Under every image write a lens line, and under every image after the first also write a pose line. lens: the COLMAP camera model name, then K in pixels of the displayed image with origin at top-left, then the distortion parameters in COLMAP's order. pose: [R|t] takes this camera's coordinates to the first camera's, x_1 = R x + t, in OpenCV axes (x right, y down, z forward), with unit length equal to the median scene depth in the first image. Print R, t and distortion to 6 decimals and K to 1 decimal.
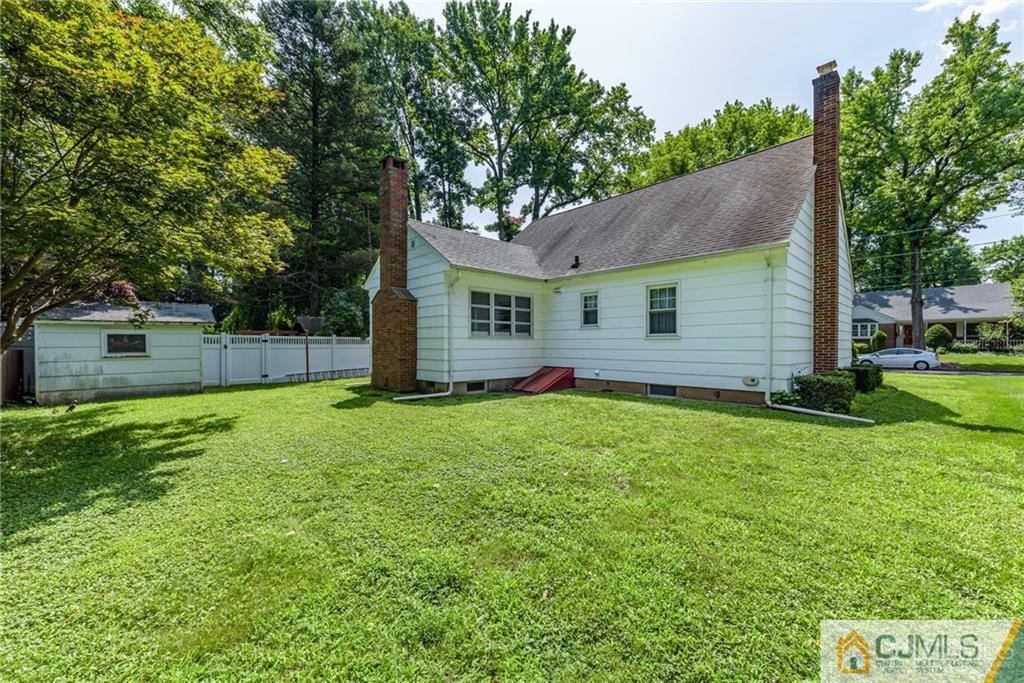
lens RADIAL K [[406.7, 0, 509.6], [0, 406.7, 346.0], [0, 0, 1]] dist [-0.002583, -0.000118]
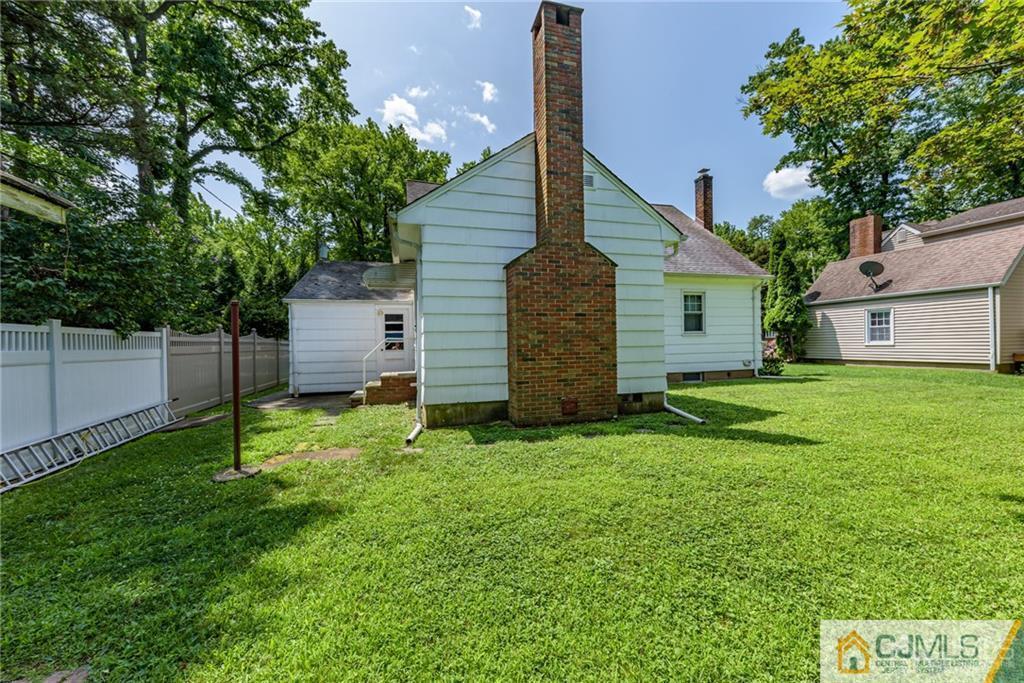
lens RADIAL K [[406.7, 0, 510.0], [0, 406.7, 342.1], [0, 0, 1]] dist [-0.002583, -0.000118]
pose [[0.474722, -0.008590, 0.880094, -1.011531], [0.017223, 0.999852, 0.000469, -0.007205], [-0.879967, 0.014935, 0.474799, 0.914183]]
